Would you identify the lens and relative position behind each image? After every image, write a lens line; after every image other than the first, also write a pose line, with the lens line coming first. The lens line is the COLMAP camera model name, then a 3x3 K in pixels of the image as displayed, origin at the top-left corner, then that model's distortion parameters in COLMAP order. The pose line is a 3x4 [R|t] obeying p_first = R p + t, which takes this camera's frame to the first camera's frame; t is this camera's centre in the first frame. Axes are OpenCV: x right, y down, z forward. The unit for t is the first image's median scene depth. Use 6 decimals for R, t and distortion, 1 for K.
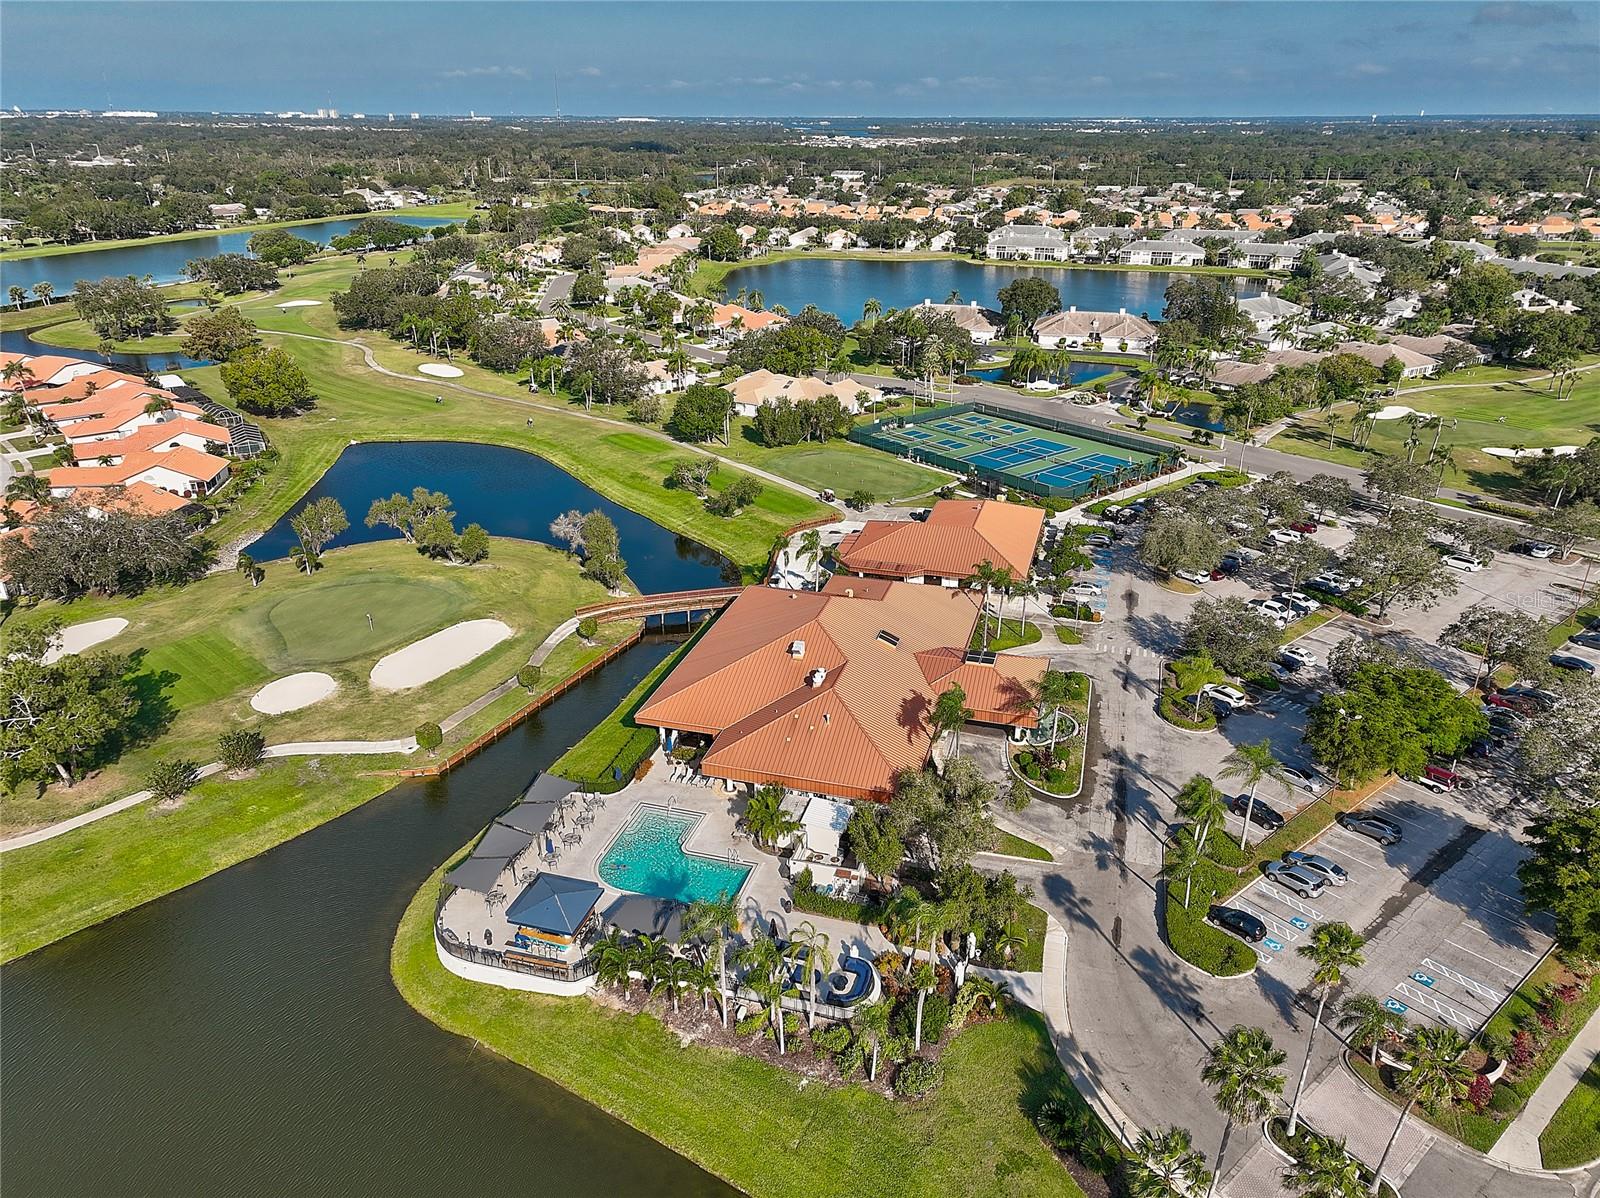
lens RADIAL K [[1129.1, 0, 800.0], [0, 1129.1, 599.0], [0, 0, 1]] dist [0.016473, 0.001090]
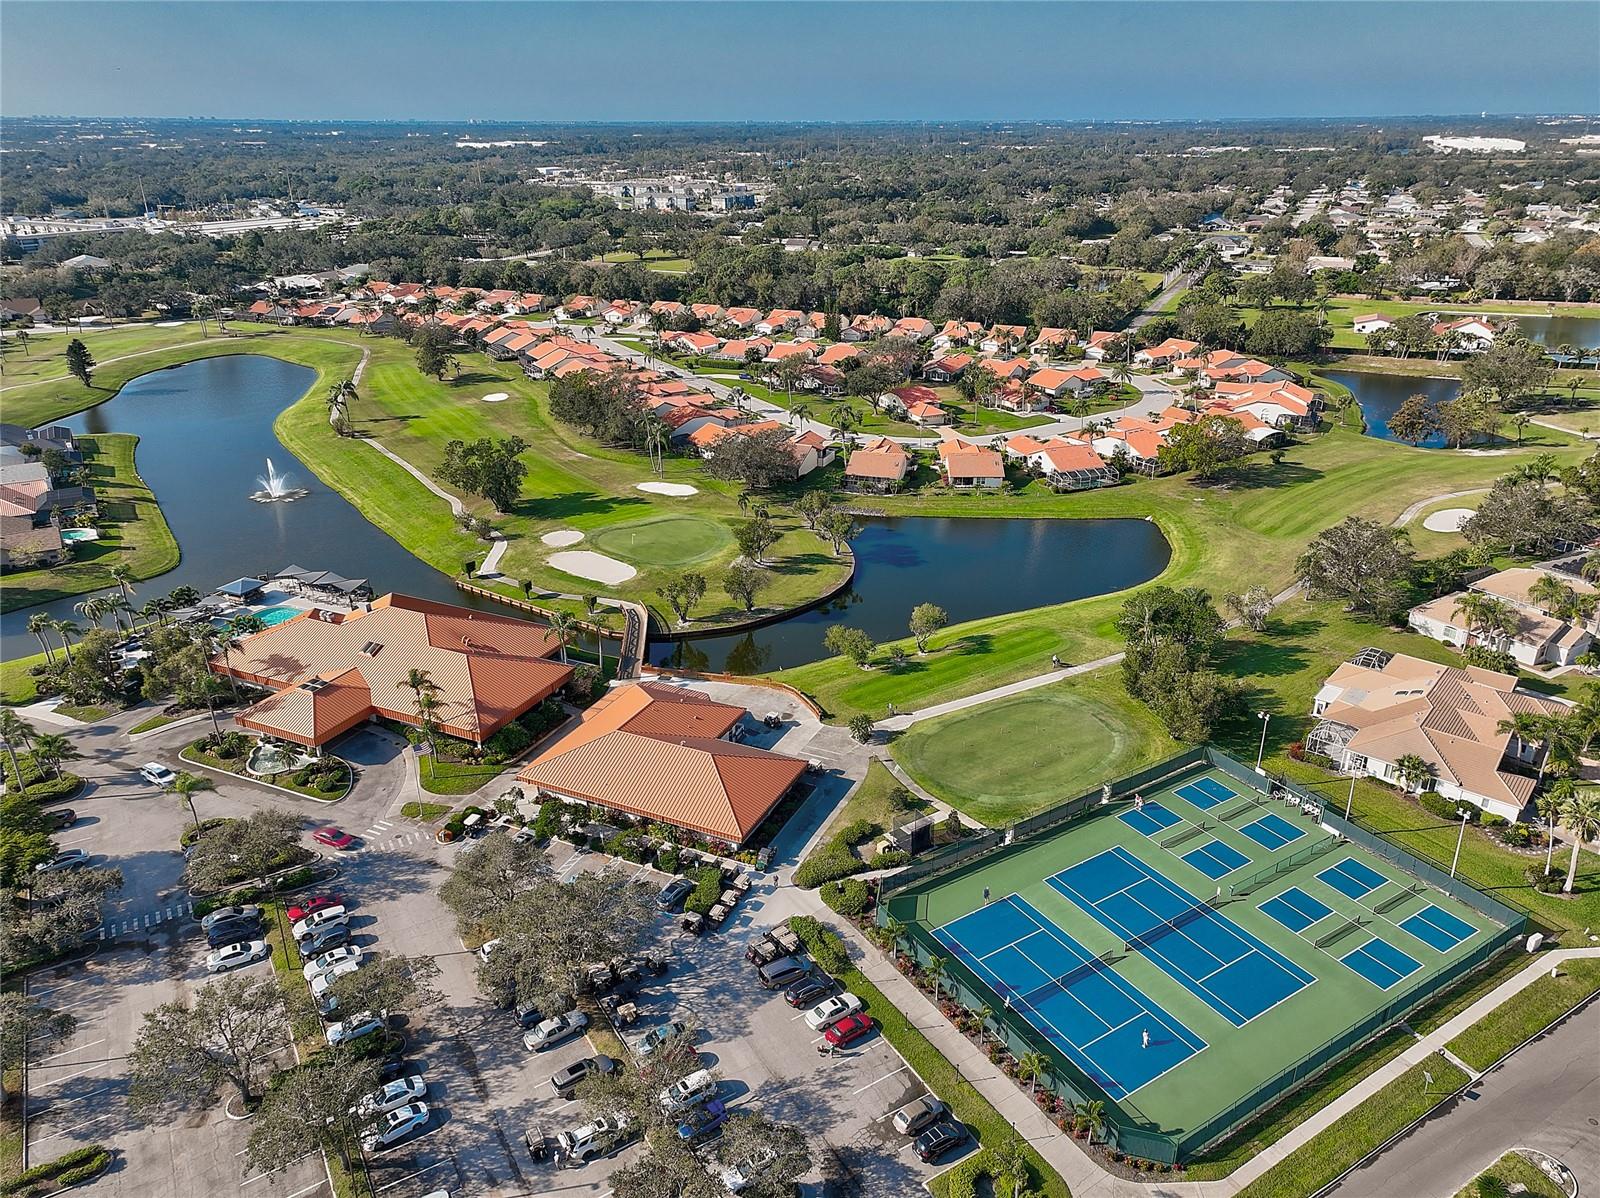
lens RADIAL K [[1122.2, 0, 800.0], [0, 1122.2, 599.0], [0, 0, 1]] dist [-0.002213, 0.043658]
pose [[-0.150604, 0.387472, -0.909496, 0.847316], [-0.388050, 0.822982, 0.414872, -0.538890], [0.909250, 0.415411, 0.026414, 1.043661]]
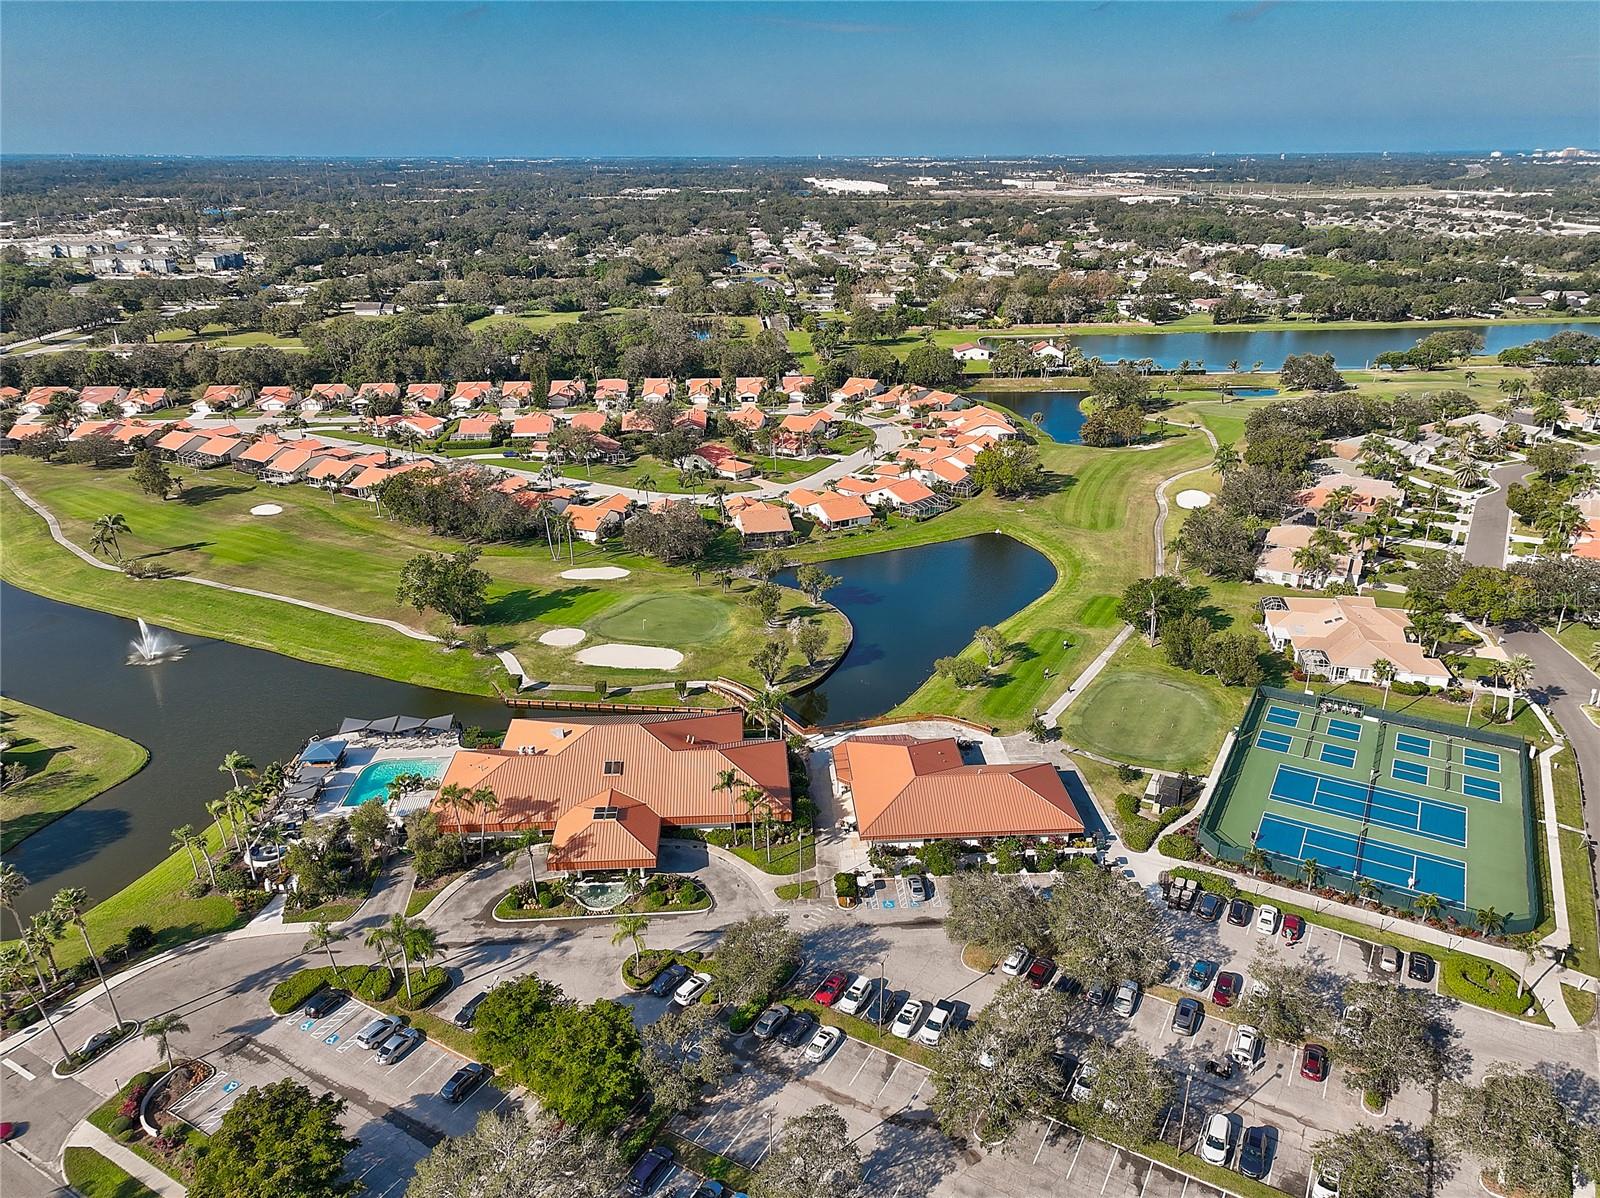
lens RADIAL K [[1122.2, 0, 800.0], [0, 1122.2, 599.0], [0, 0, 1]] dist [-0.002213, 0.043658]
pose [[0.336637, 0.344238, -0.876456, 0.903224], [-0.367348, 0.905042, 0.214371, -0.367852], [0.867024, 0.249799, 0.431126, 0.447060]]
